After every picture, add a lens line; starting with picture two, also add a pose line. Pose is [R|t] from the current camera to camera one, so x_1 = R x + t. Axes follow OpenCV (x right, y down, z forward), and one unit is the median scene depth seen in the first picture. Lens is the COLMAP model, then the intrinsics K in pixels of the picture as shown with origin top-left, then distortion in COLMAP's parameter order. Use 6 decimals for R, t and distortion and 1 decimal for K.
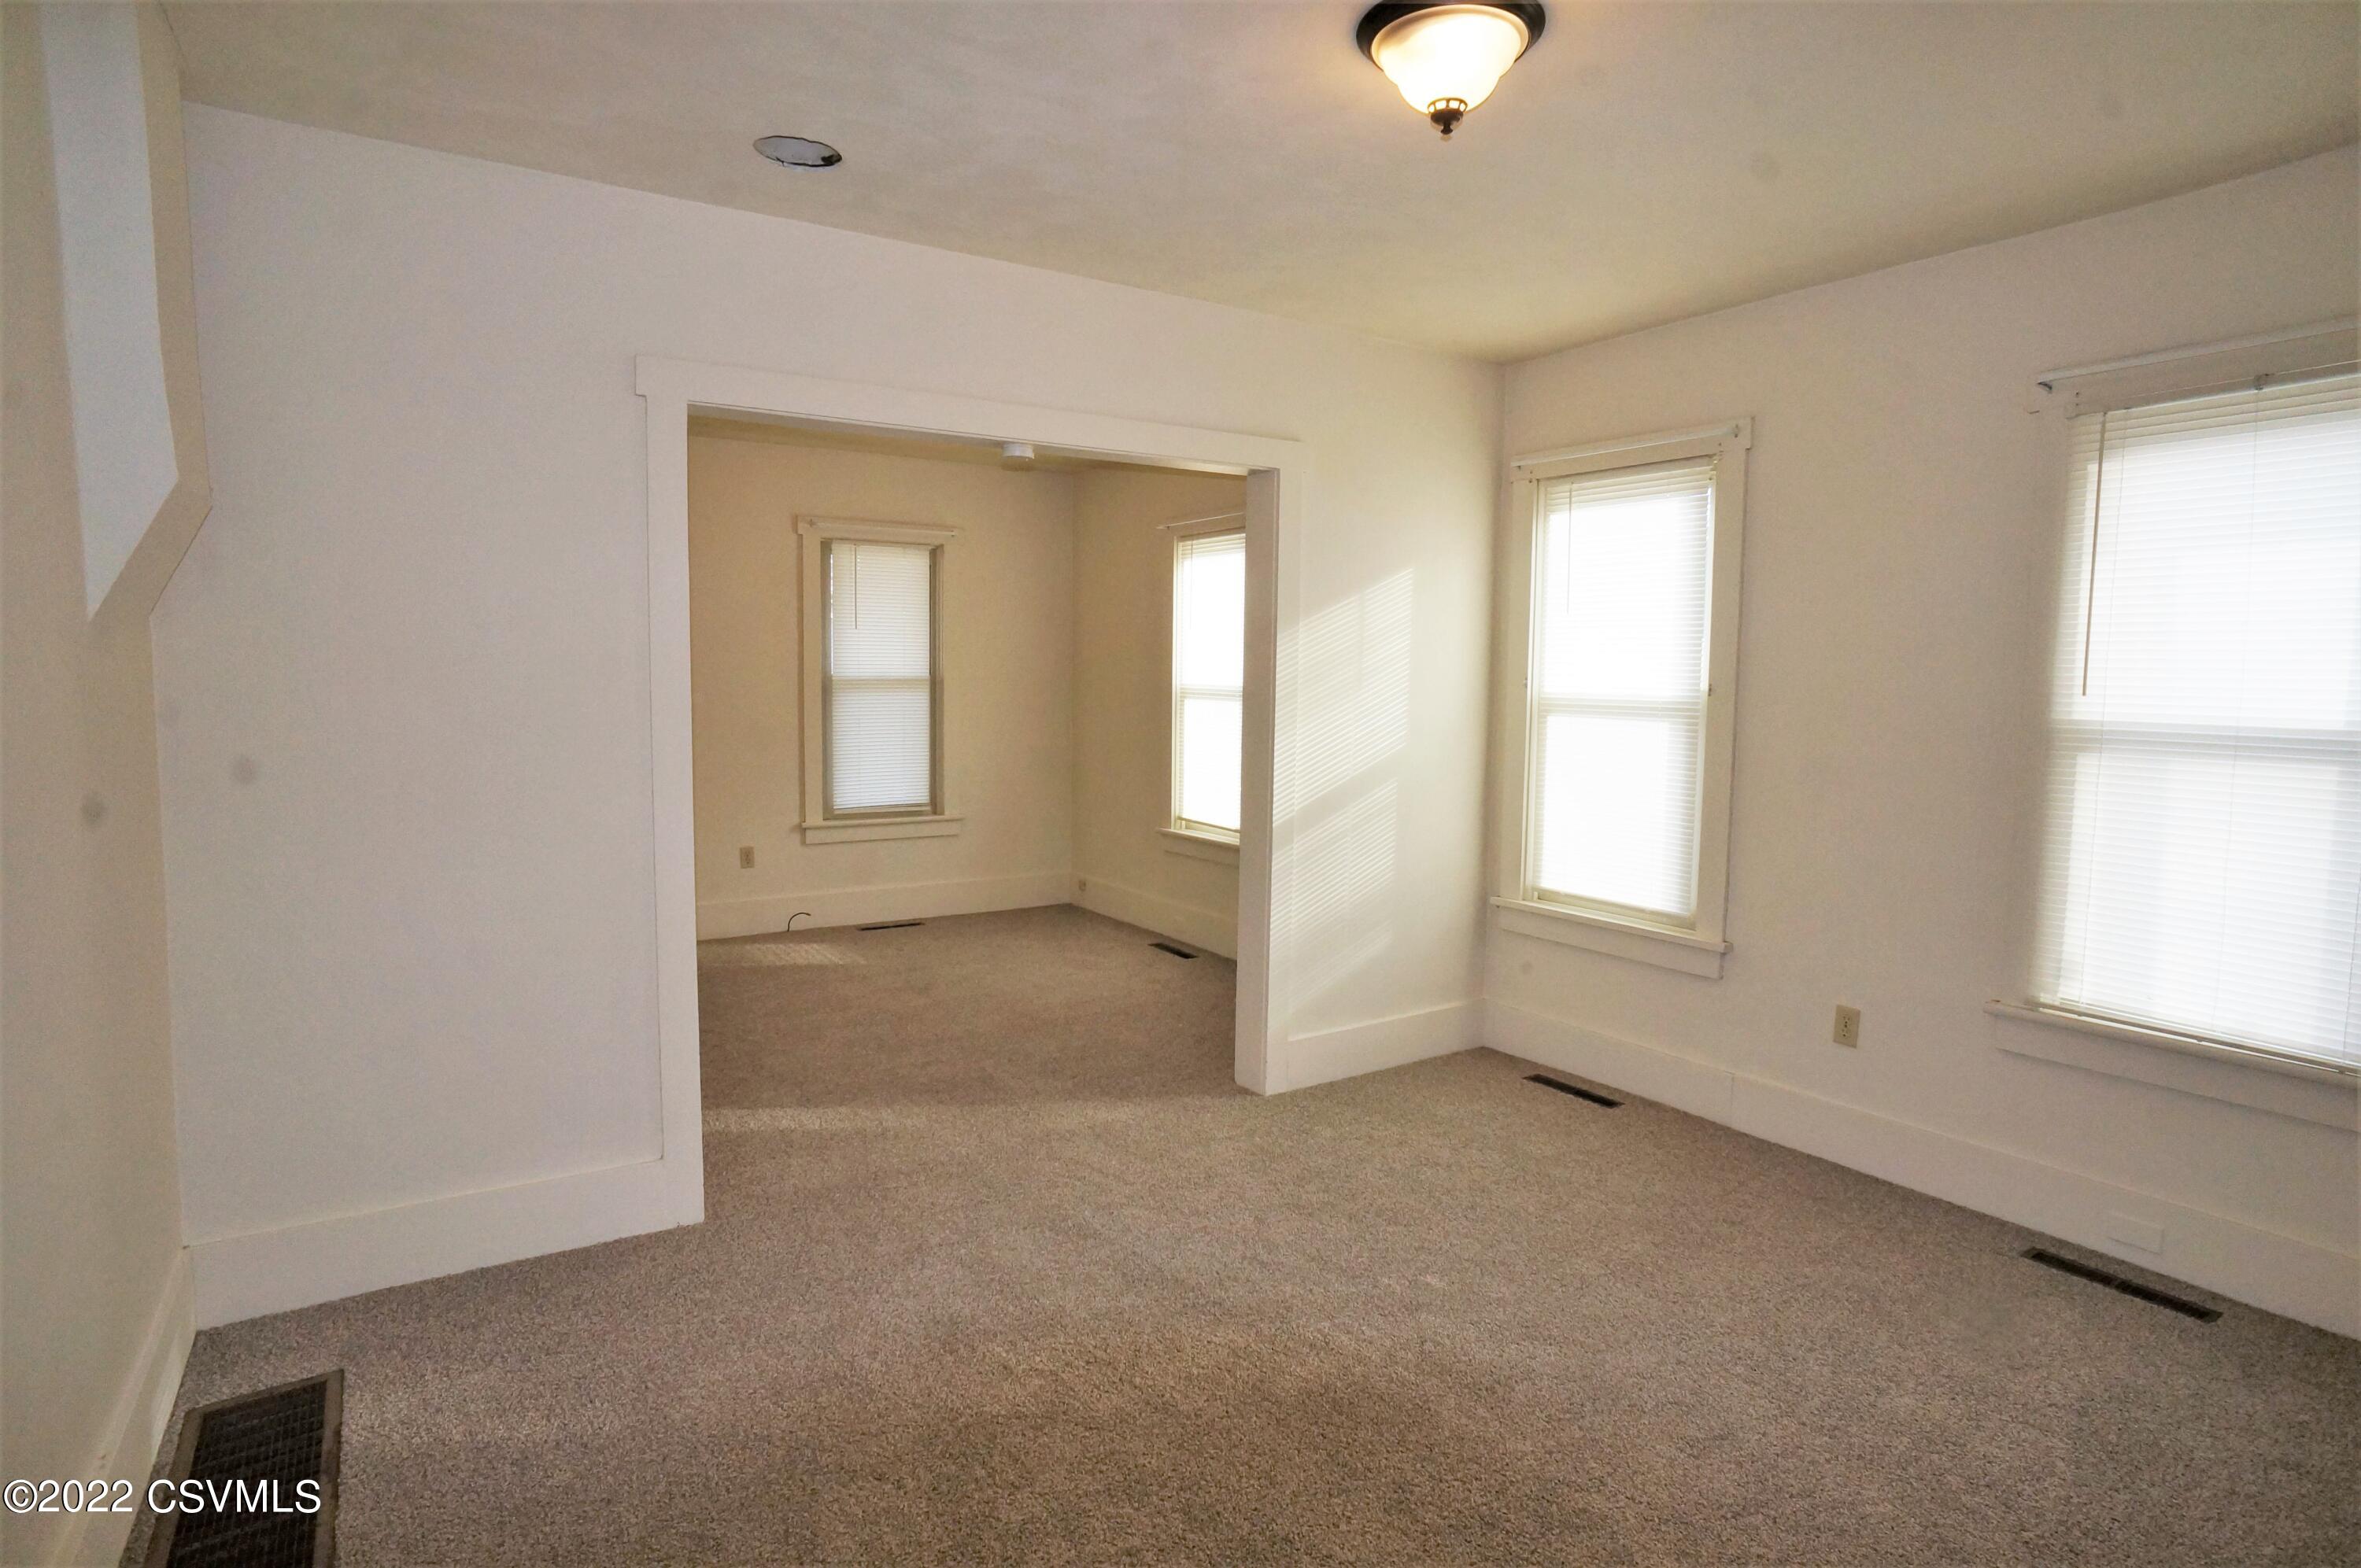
lens RADIAL K [[1231.9, 0, 1180.5], [0, 1231.9, 784.0], [0, 0, 1]] dist [-0.073912, 0.037146]
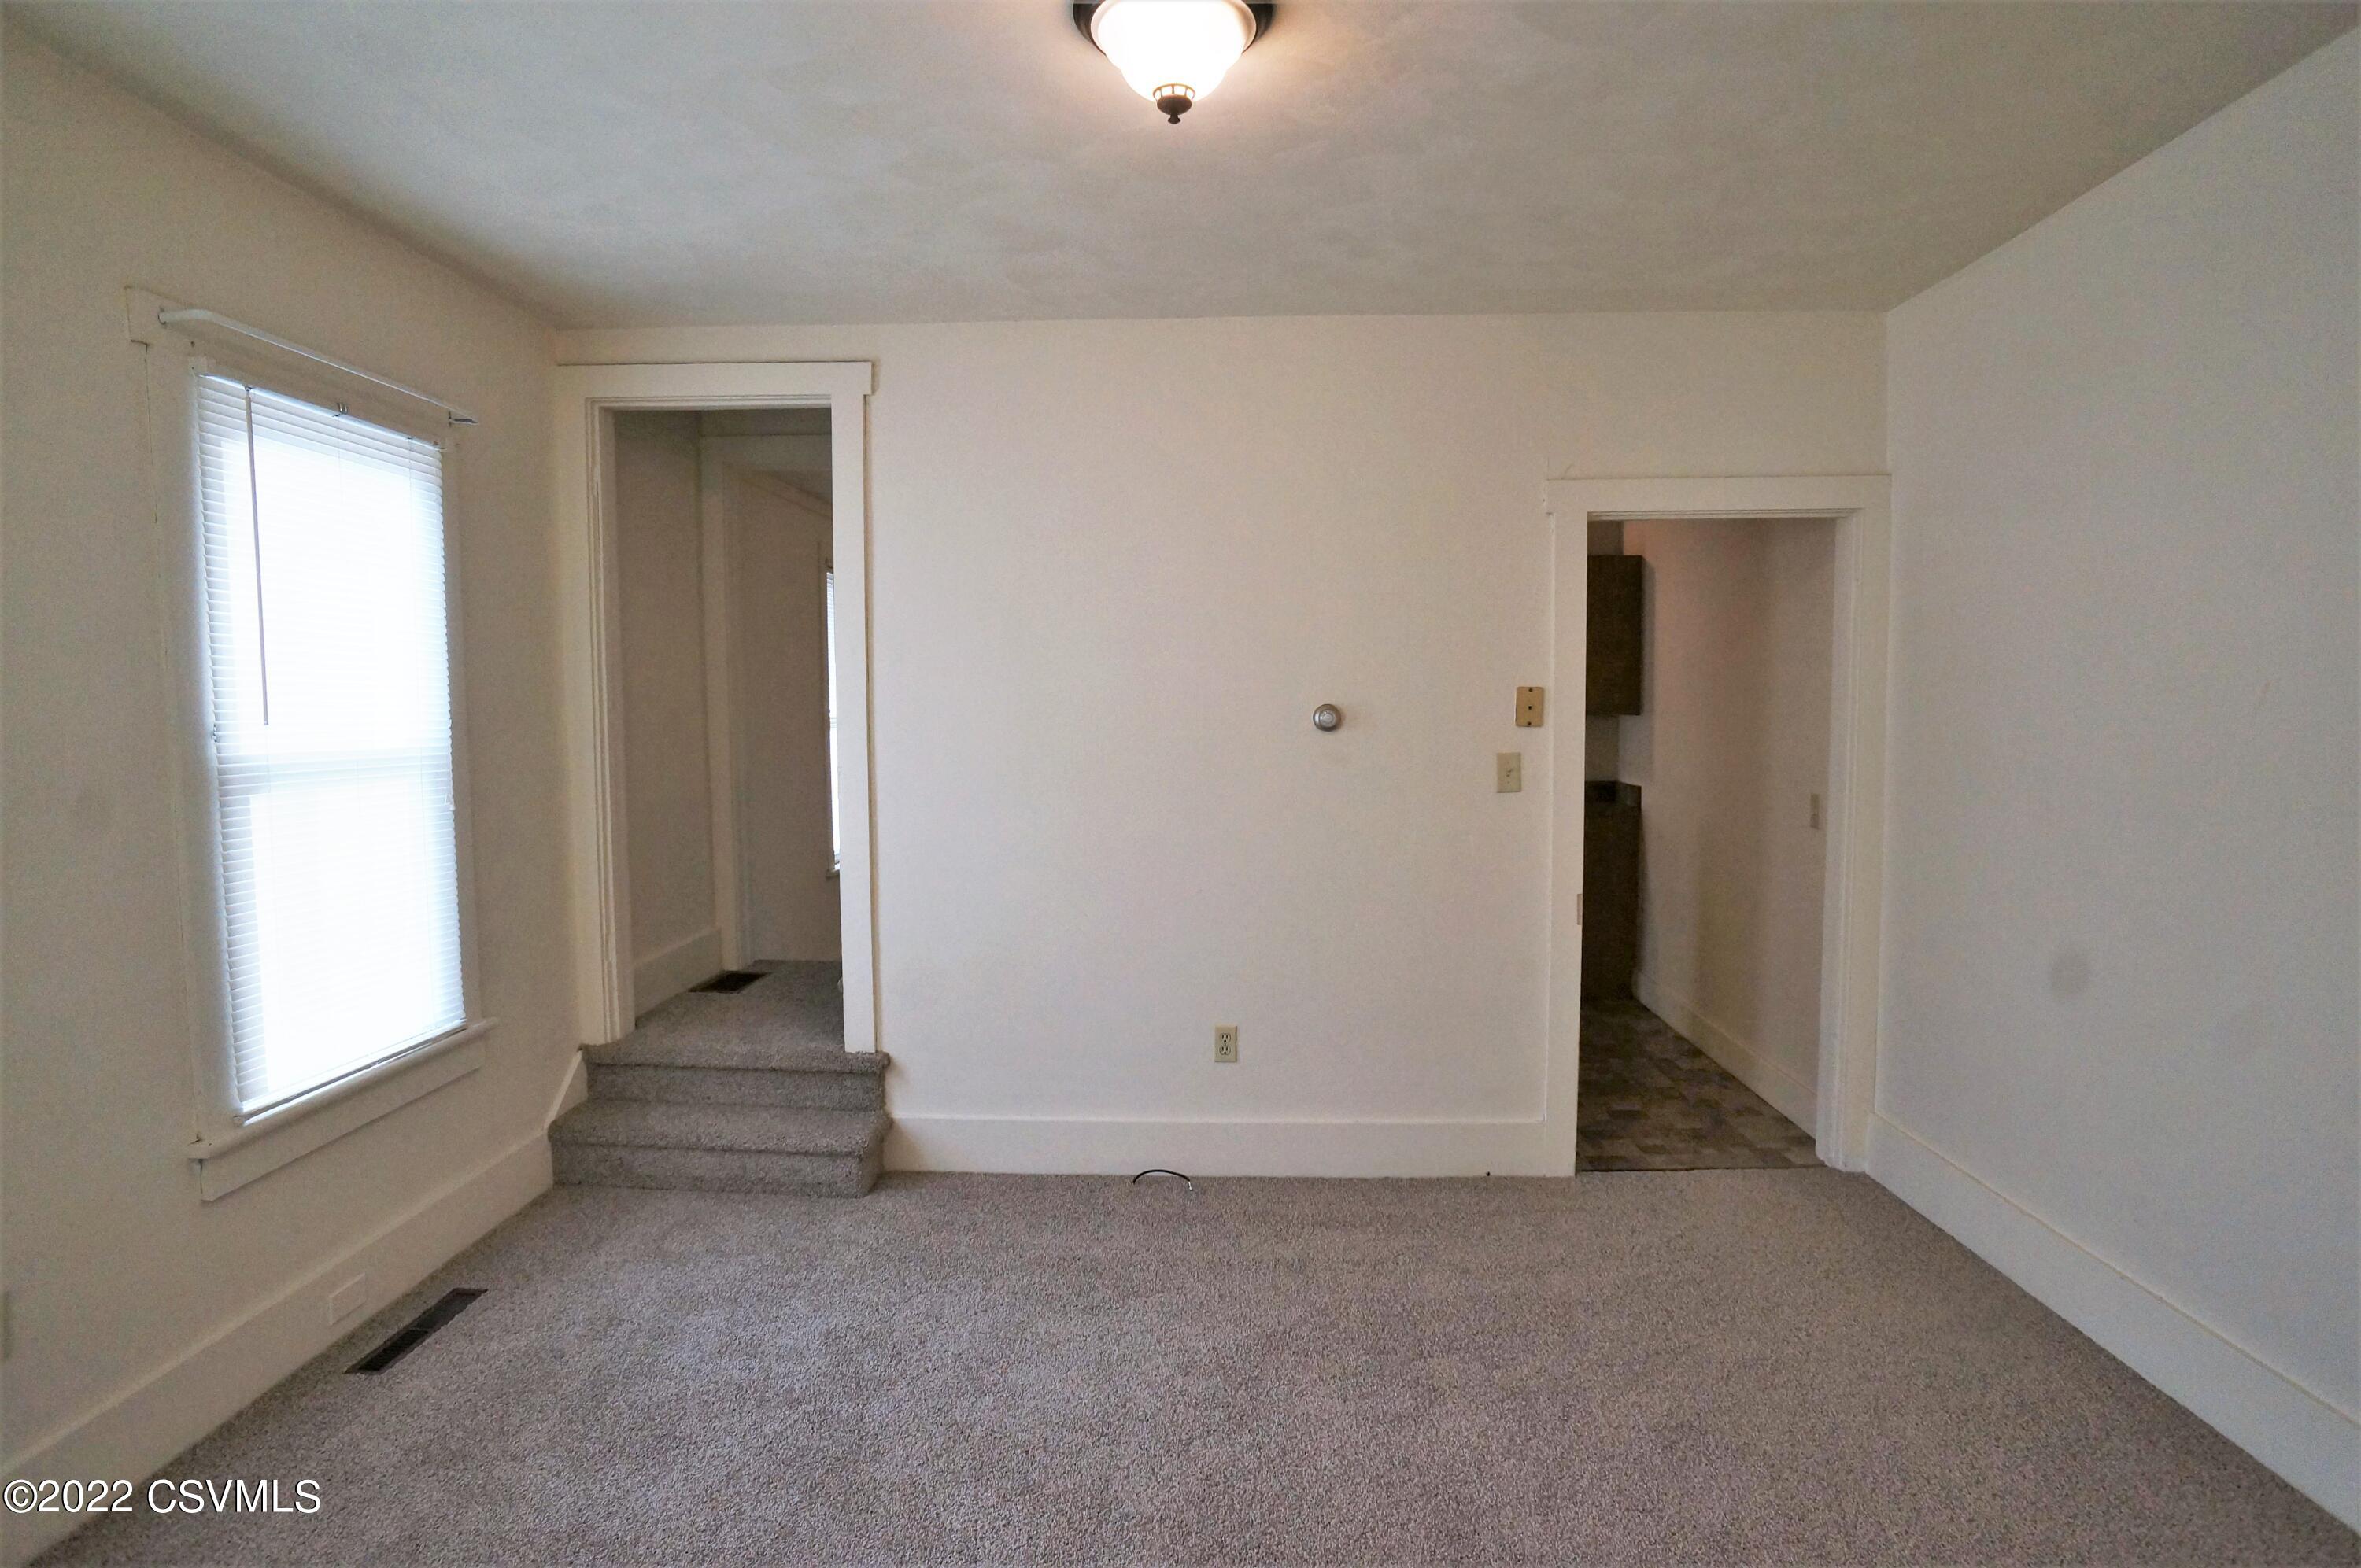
lens RADIAL K [[1231.9, 0, 1180.5], [0, 1231.9, 784.0], [0, 0, 1]] dist [-0.073912, 0.037146]
pose [[-0.815500, -0.042528, 0.577192, -0.107731], [0.050908, 0.988160, 0.144736, -0.053169], [-0.576513, 0.147416, -0.803680, 0.571352]]
